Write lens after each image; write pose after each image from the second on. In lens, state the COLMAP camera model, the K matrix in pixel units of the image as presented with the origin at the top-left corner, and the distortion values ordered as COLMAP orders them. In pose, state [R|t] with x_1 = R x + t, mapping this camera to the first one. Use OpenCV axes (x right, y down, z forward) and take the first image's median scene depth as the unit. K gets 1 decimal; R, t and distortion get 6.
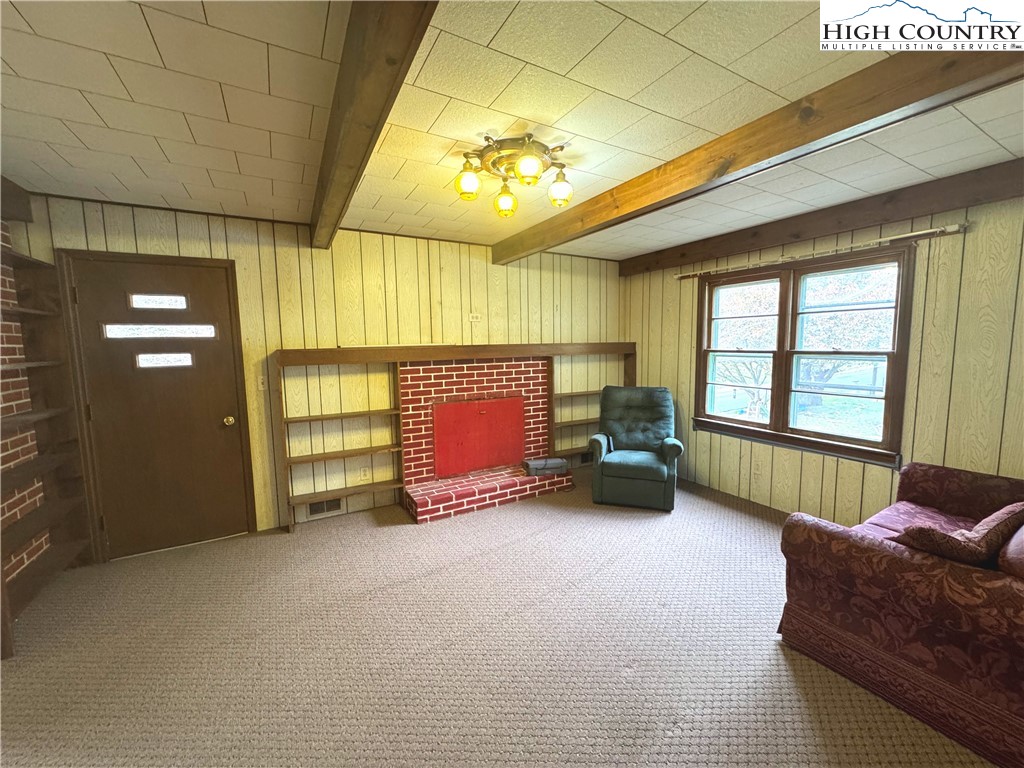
lens RADIAL K [[407.2, 0, 495.3], [0, 407.2, 386.3], [0, 0, 1]] dist [-0.004317, 0.001087]
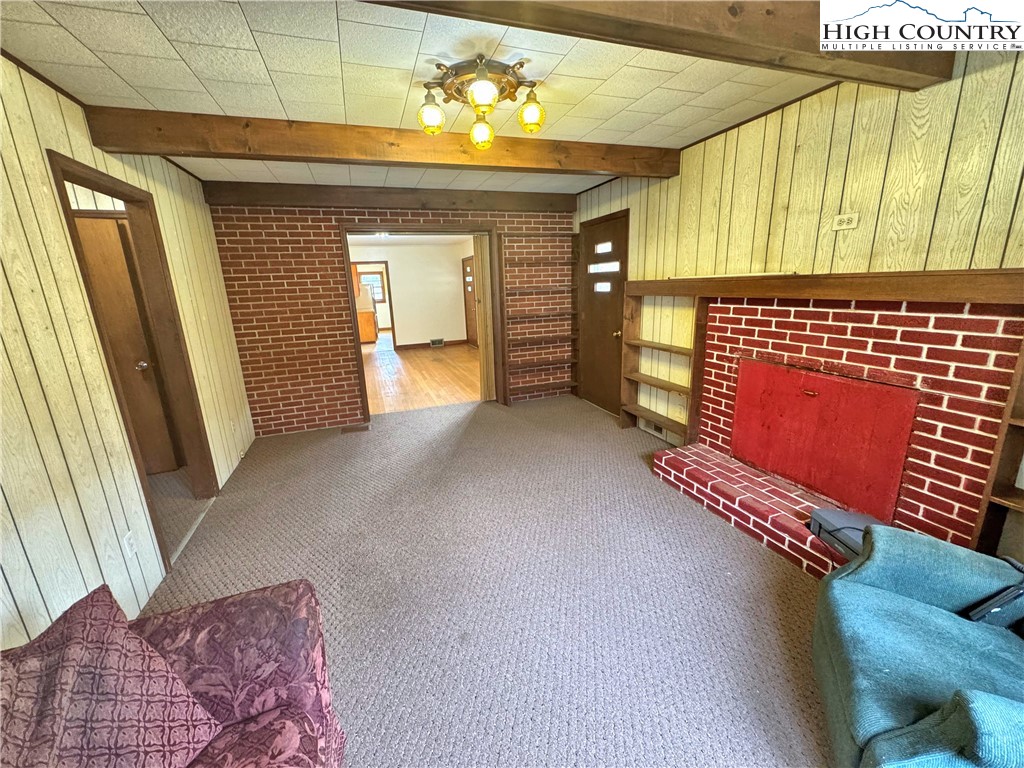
lens RADIAL K [[407.2, 0, 509.7], [0, 407.2, 382.2], [0, 0, 1]] dist [-0.004317, 0.001087]
pose [[-0.155504, 0.256841, -0.953861, 0.629421], [-0.061792, 0.961187, 0.268888, -0.086375], [0.985901, 0.100754, -0.133598, 0.696141]]
